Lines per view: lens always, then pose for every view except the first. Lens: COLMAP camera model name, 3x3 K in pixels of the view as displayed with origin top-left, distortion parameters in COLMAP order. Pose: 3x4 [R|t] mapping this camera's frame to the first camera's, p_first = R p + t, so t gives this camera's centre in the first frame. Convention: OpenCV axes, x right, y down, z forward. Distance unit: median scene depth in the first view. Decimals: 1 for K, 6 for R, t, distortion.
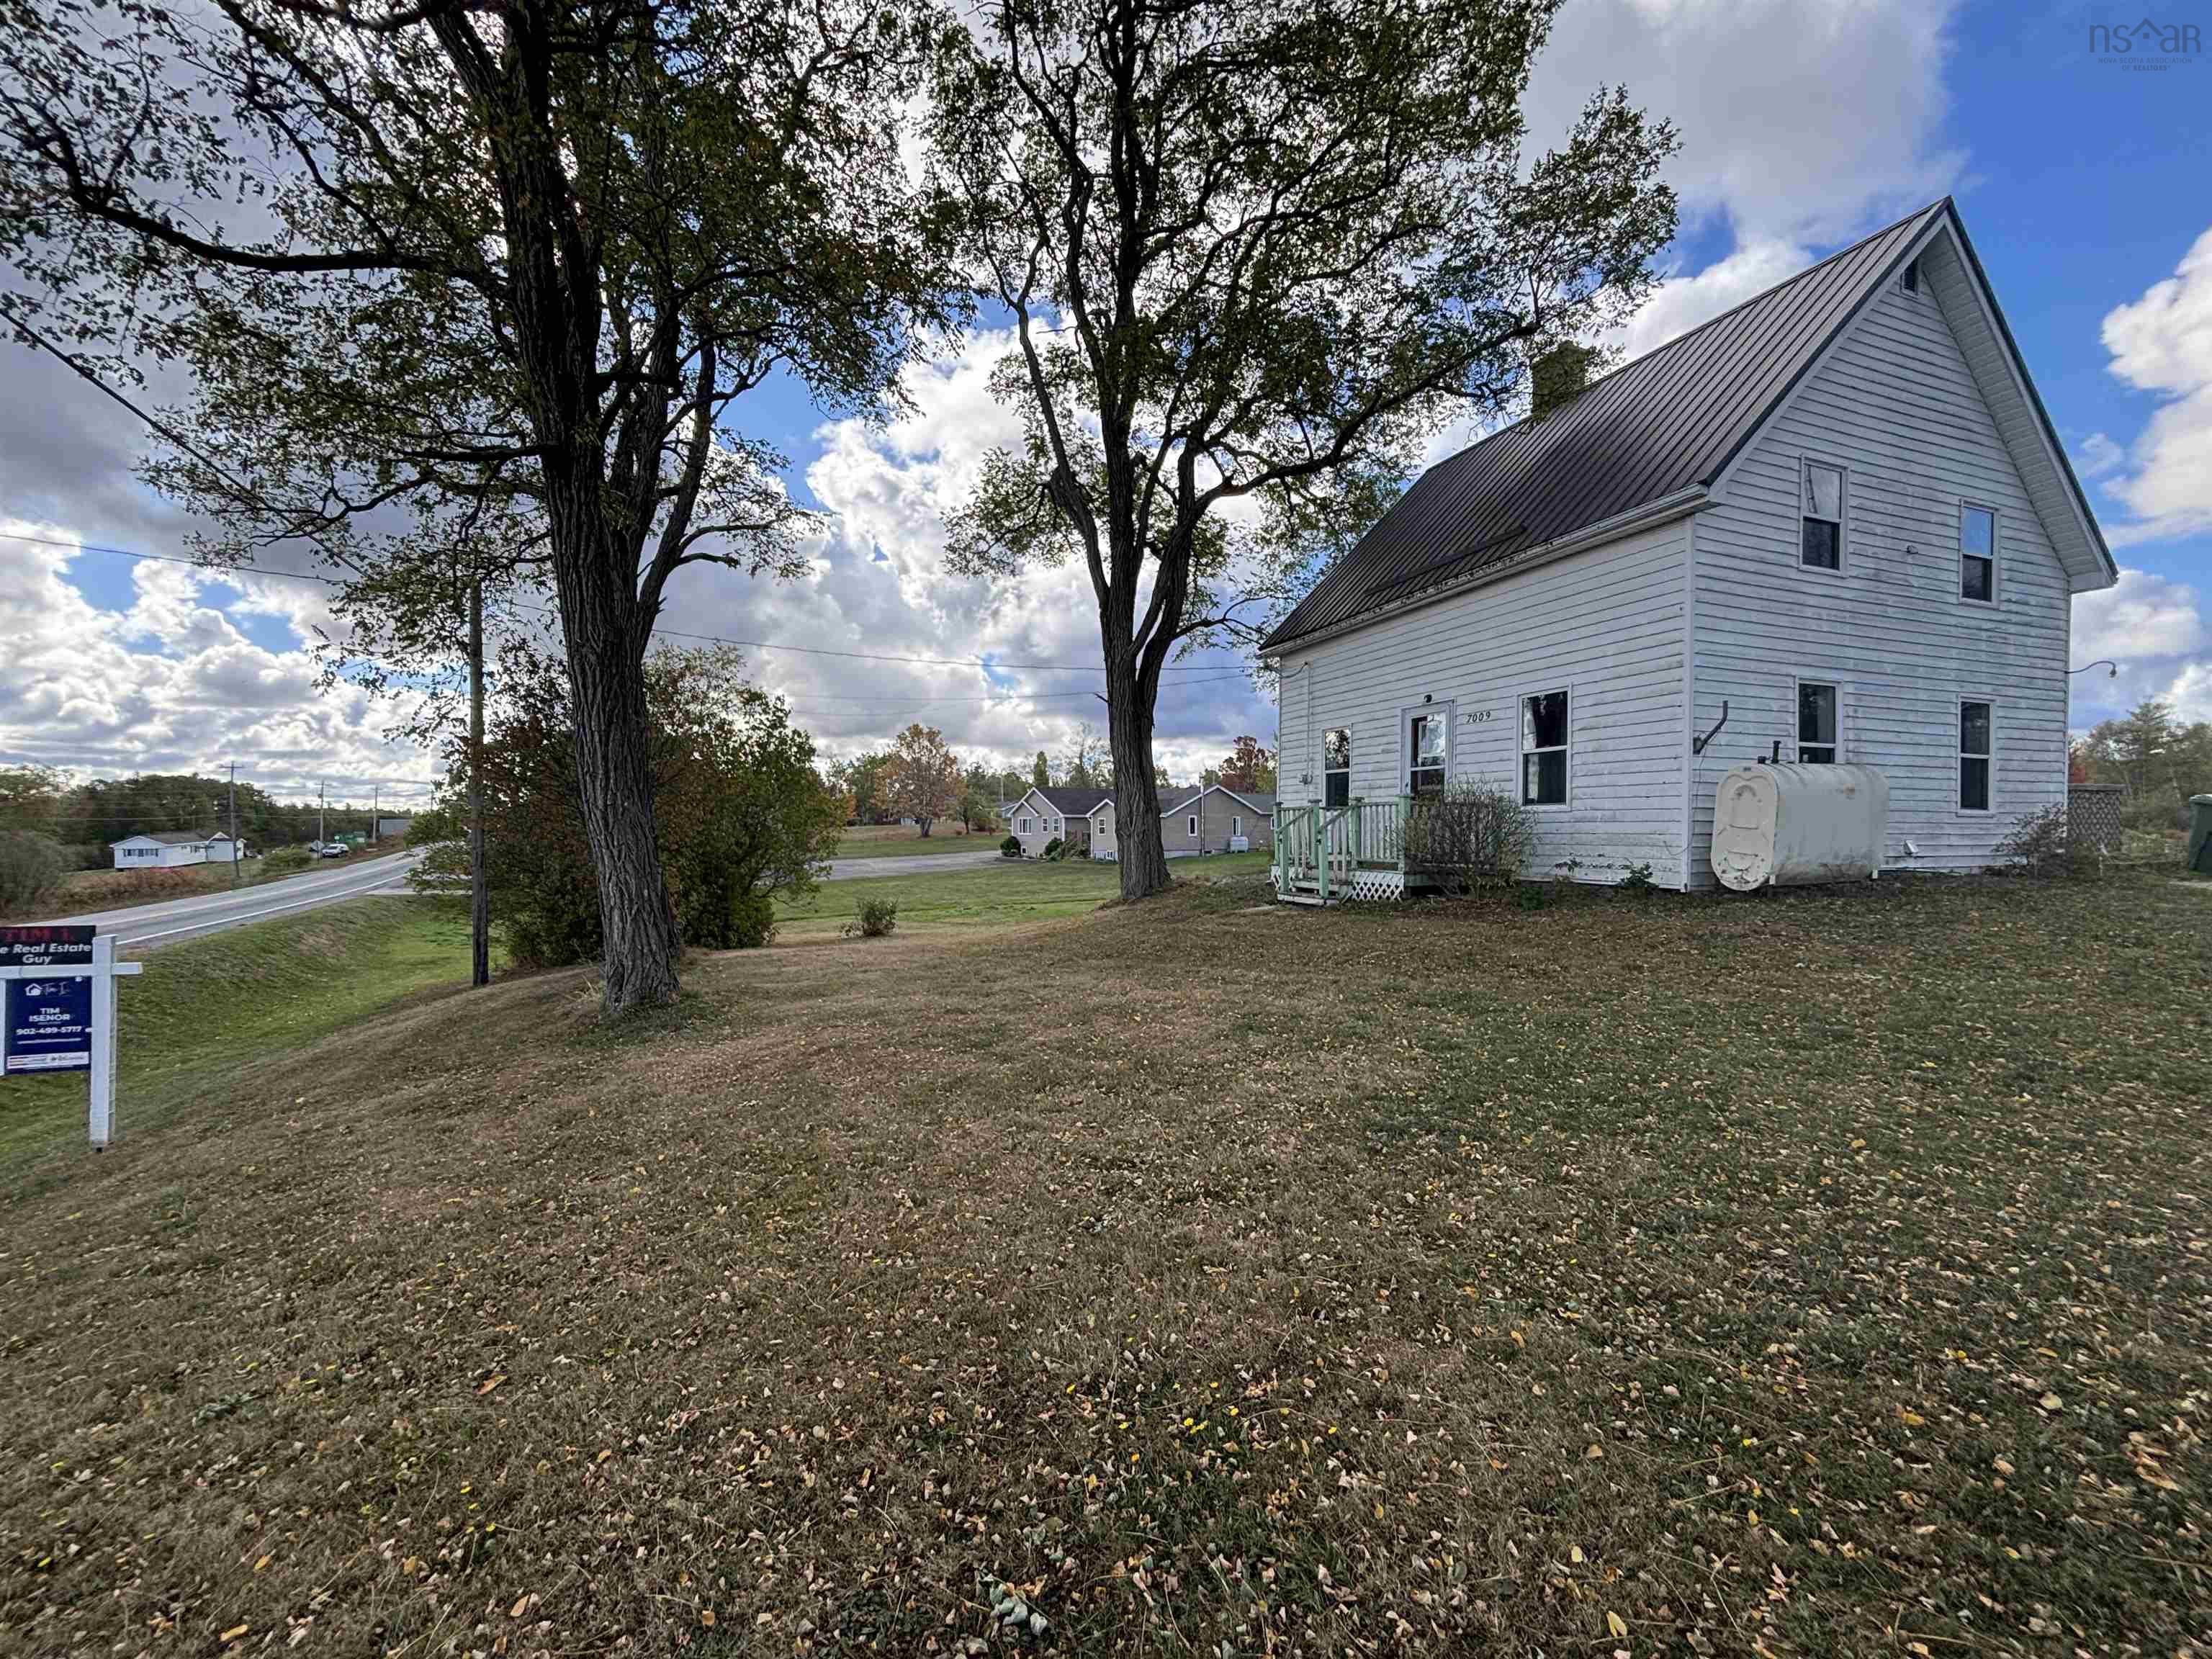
lens RADIAL K [[881.8, 0, 1106.0], [0, 881.8, 829.5], [0, 0, 1]] dist [0.002815, 0.000233]
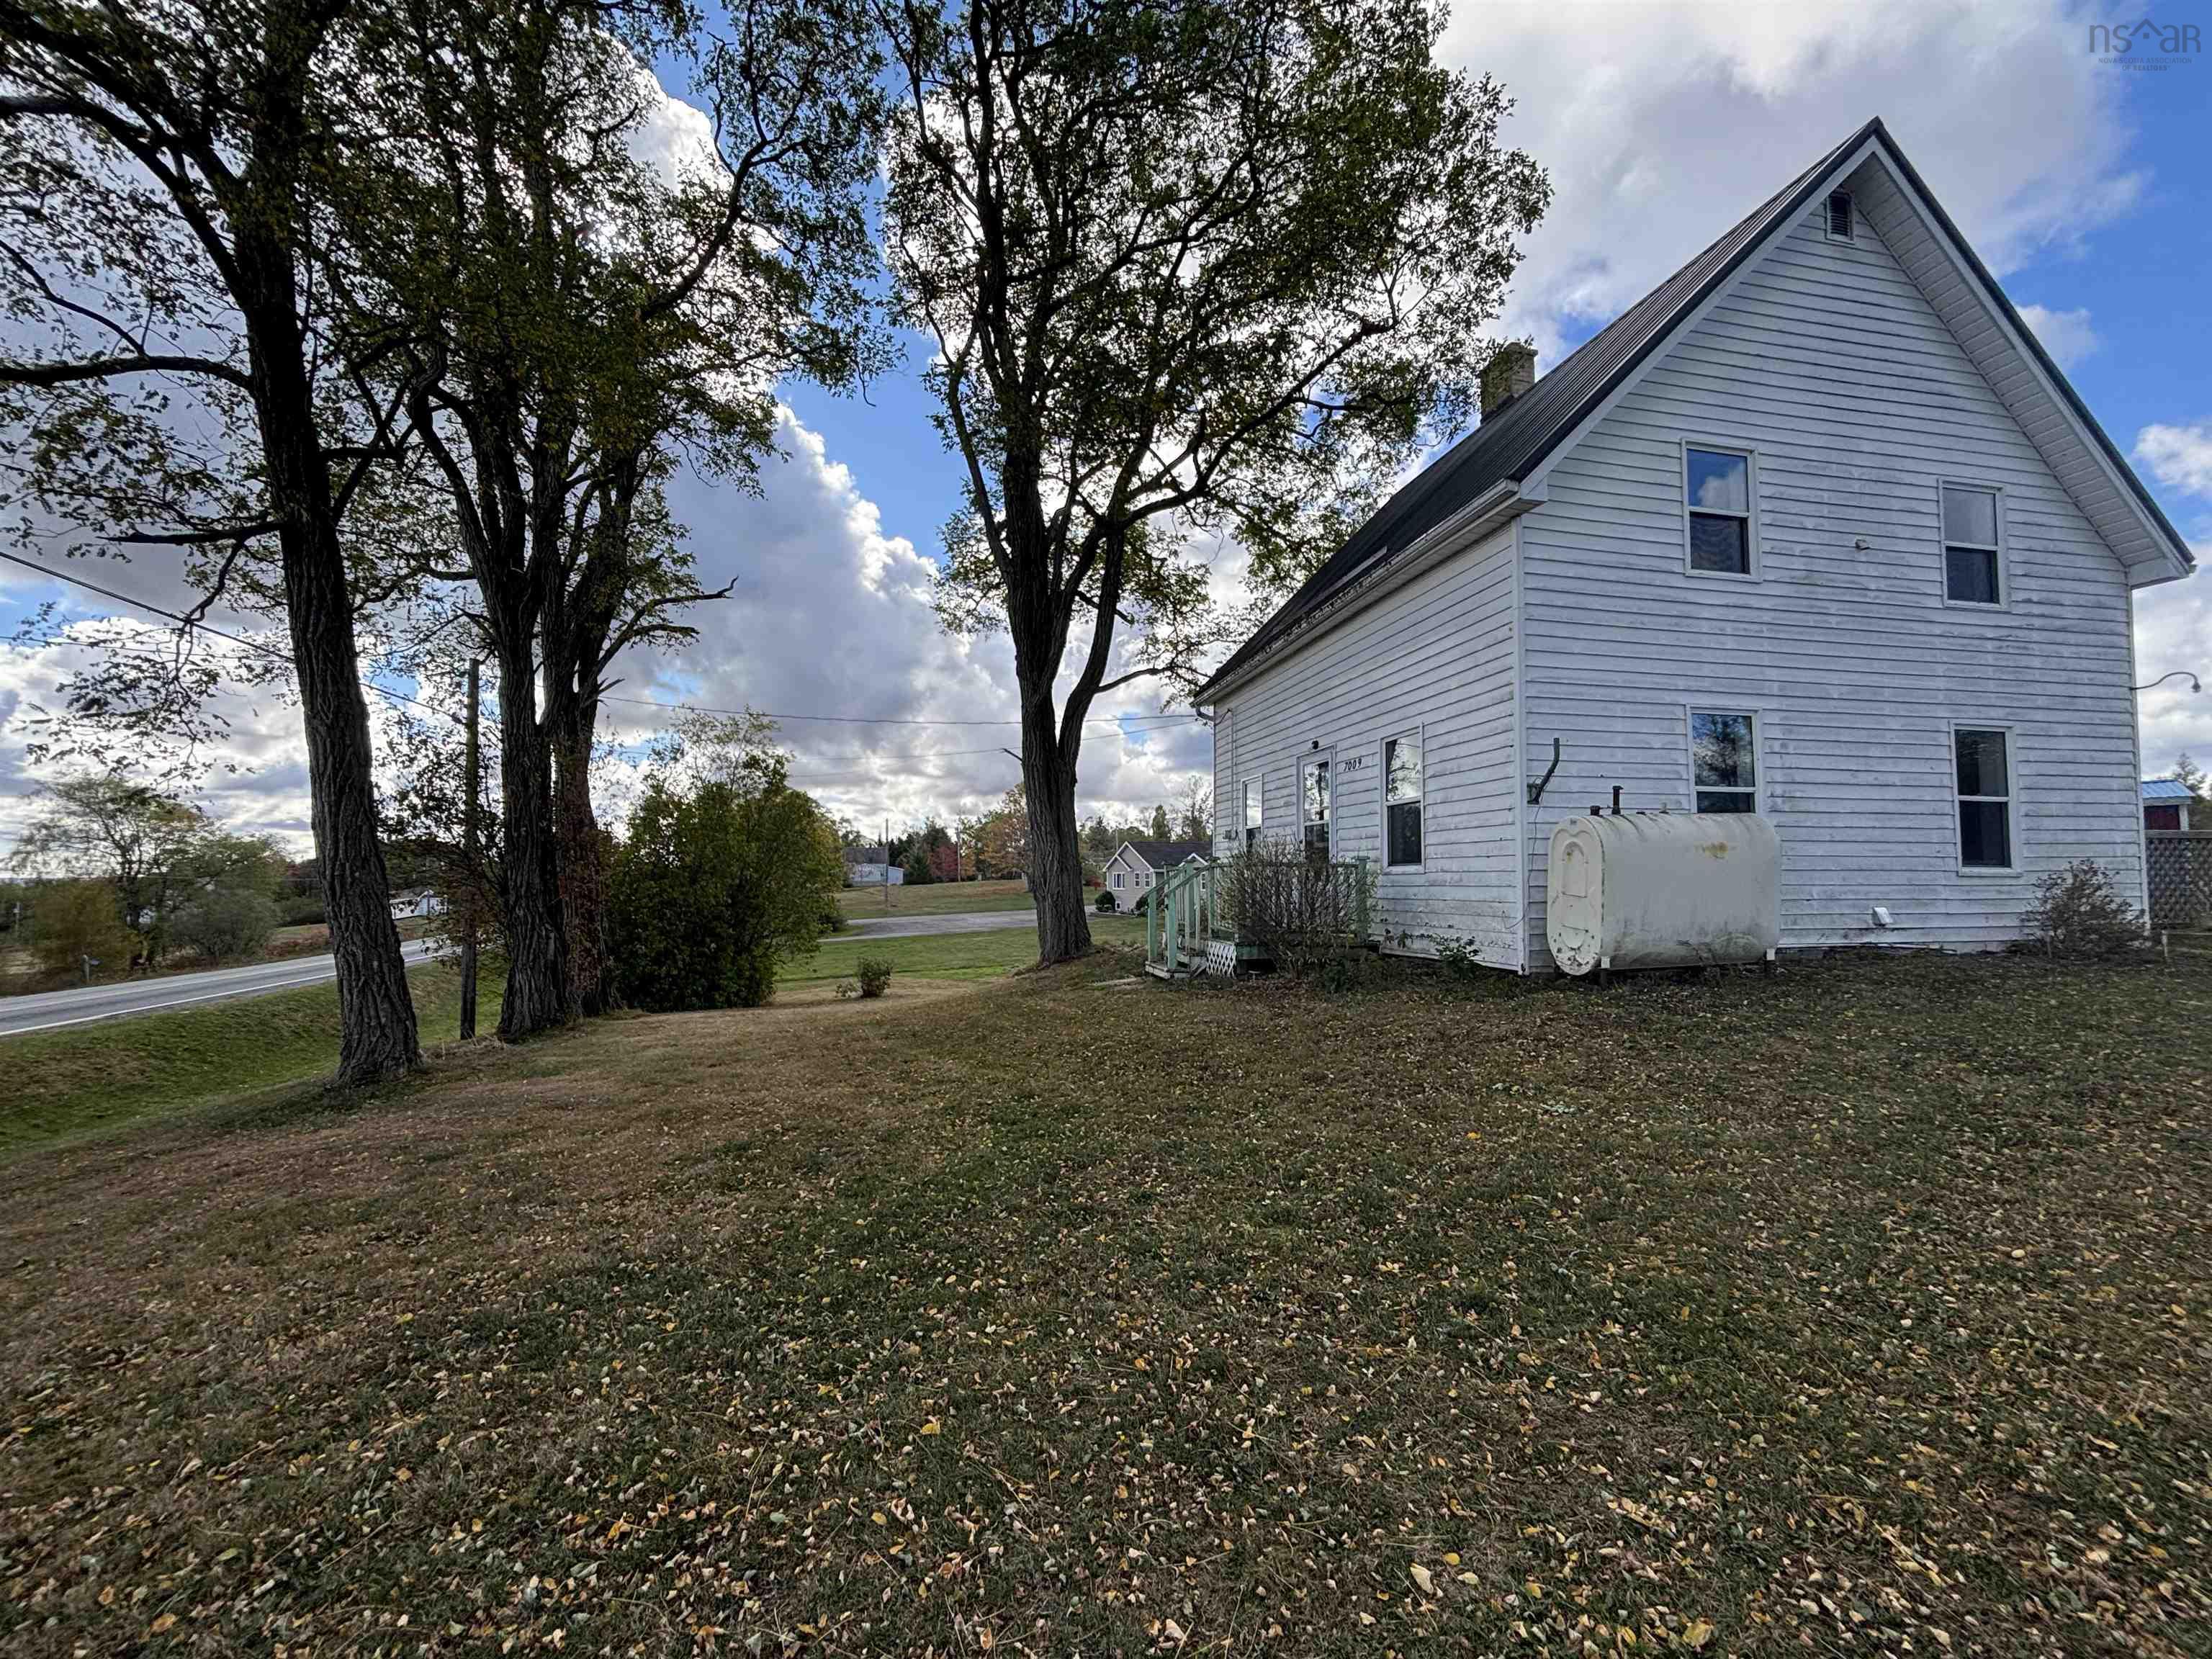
lens RADIAL K [[881.8, 0, 1106.0], [0, 881.8, 829.5], [0, 0, 1]] dist [0.002815, 0.000233]
pose [[0.988439, -0.012558, -0.151099, 0.351335], [0.003430, 0.998161, -0.060521, -0.011988], [0.151581, 0.059303, 0.986664, 0.119973]]
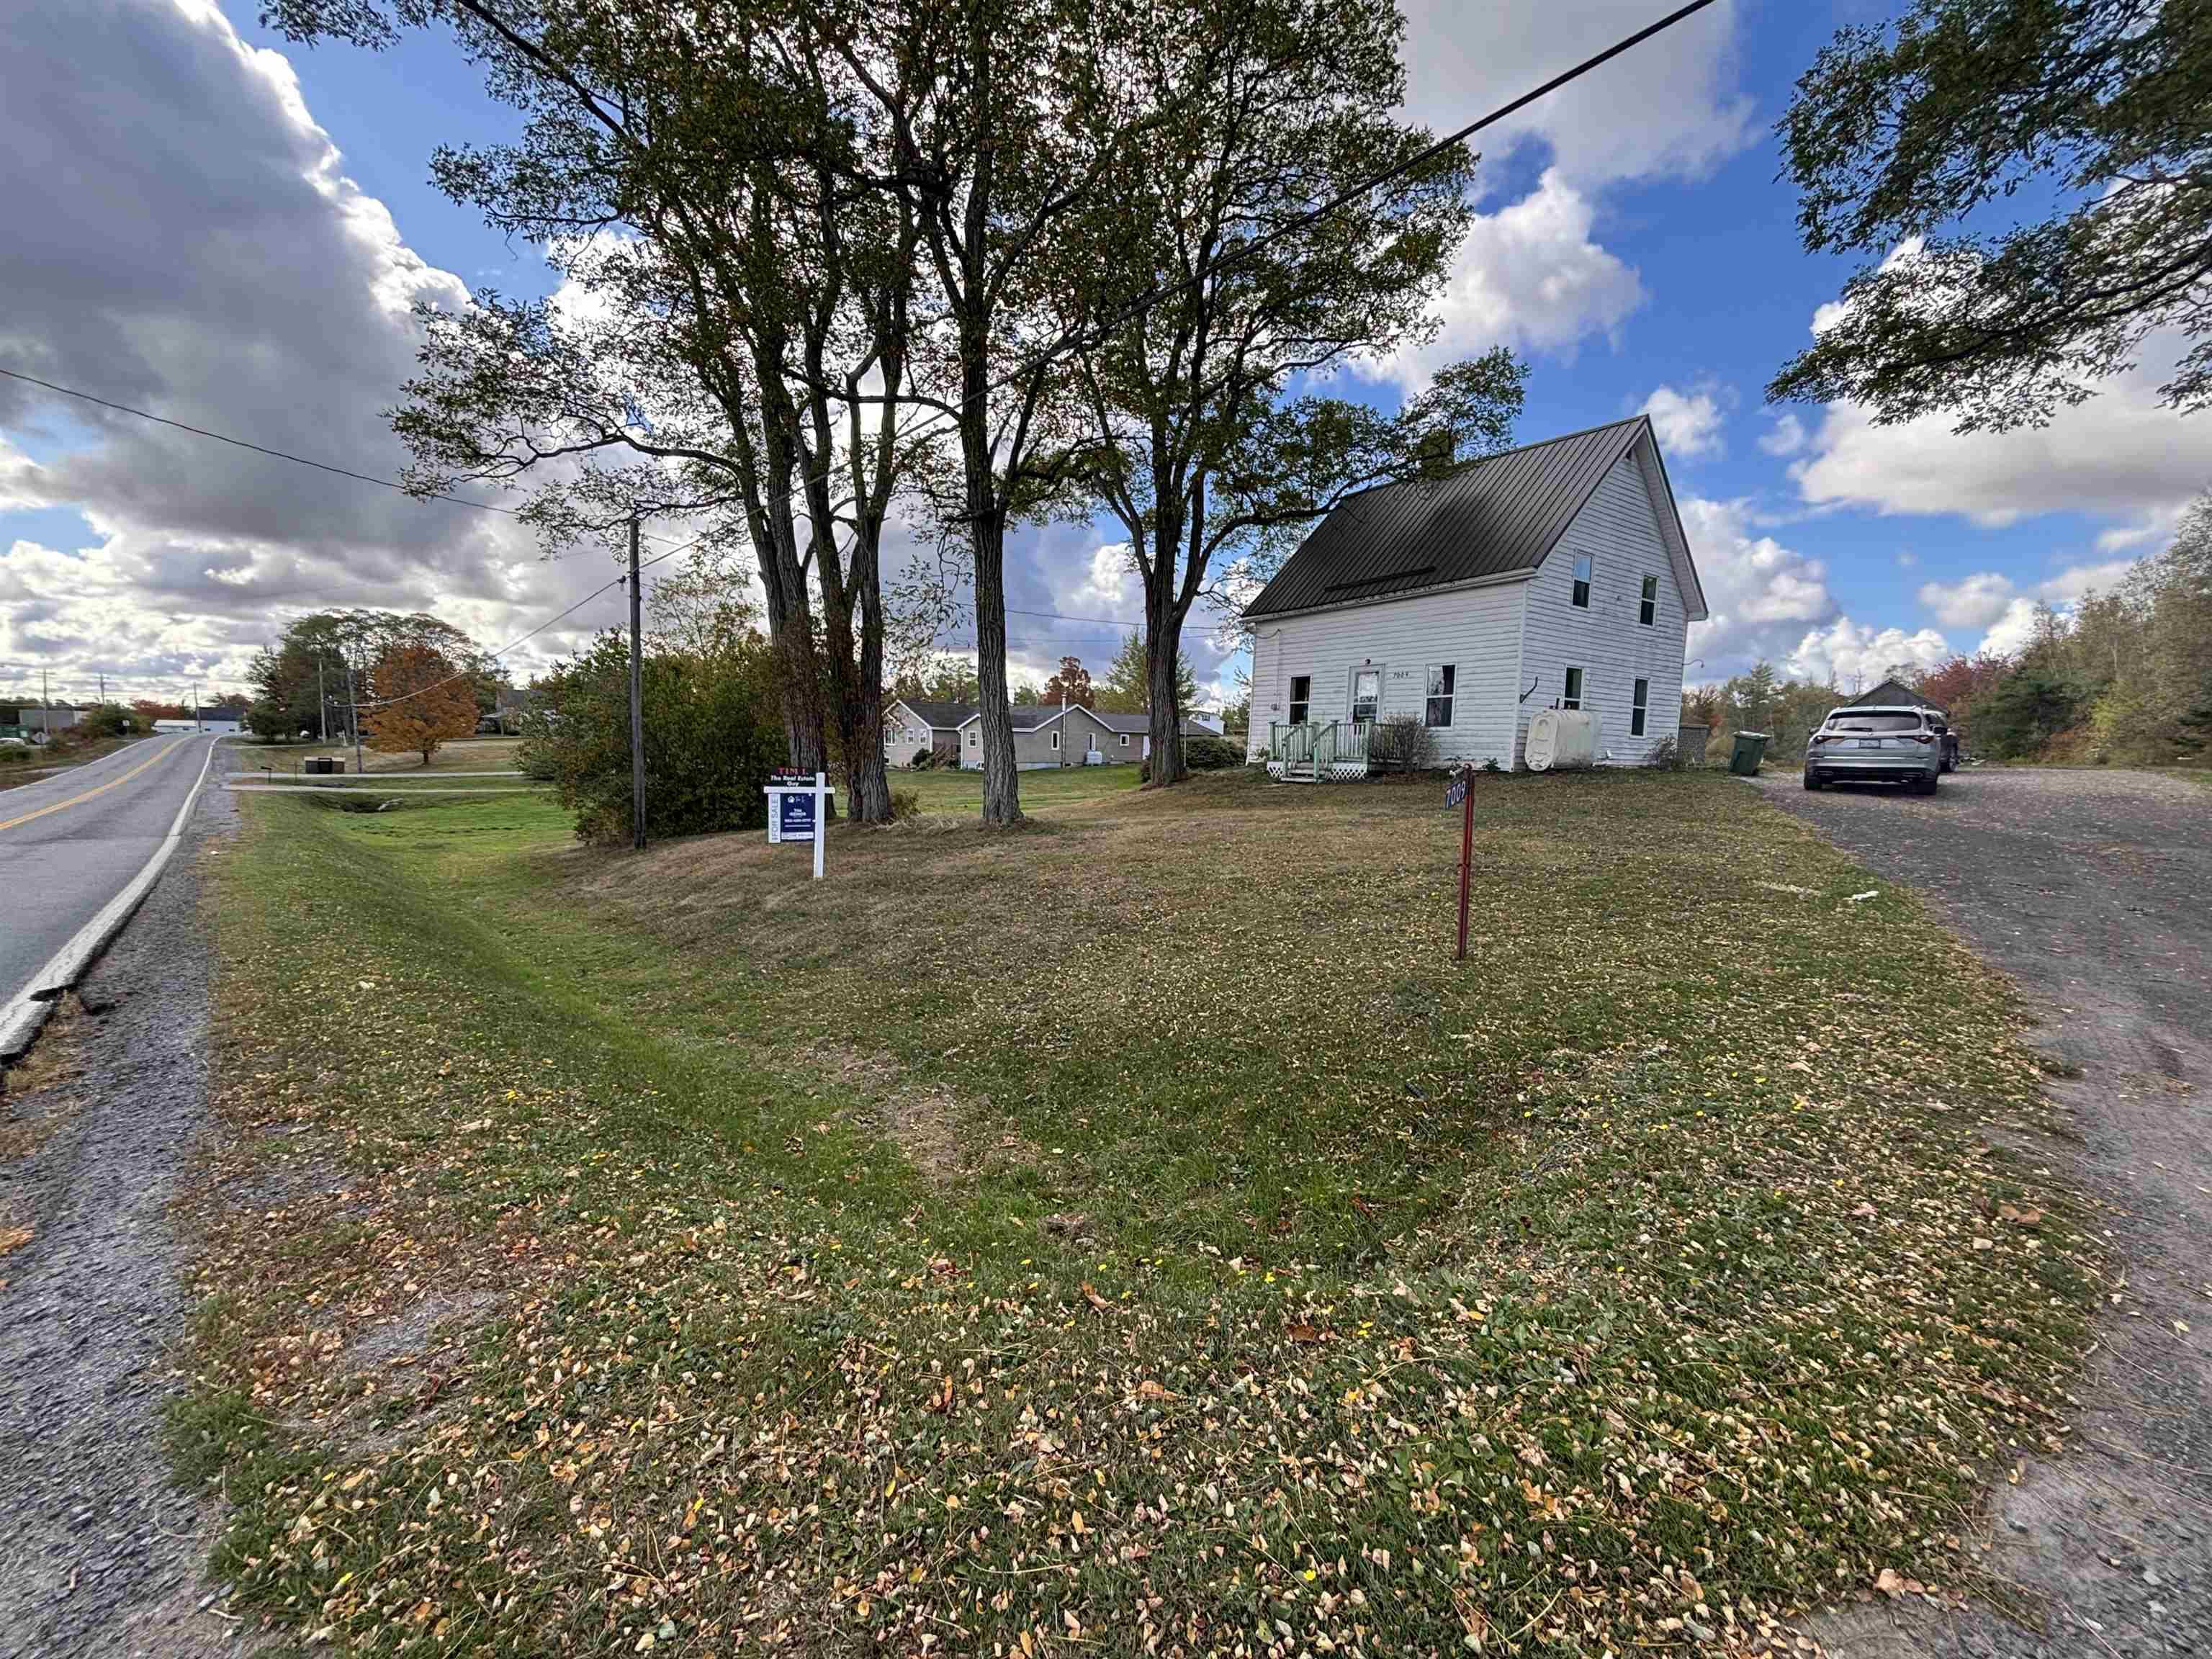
lens RADIAL K [[876.8, 0, 1106.0], [0, 876.8, 829.5], [0, 0, 1]] dist [0.001183, 0.000421]
pose [[0.974125, 0.001152, 0.226007, -0.596692], [-0.022429, 0.995544, 0.091596, 0.033622], [-0.224894, -0.094295, 0.969810, -0.634409]]
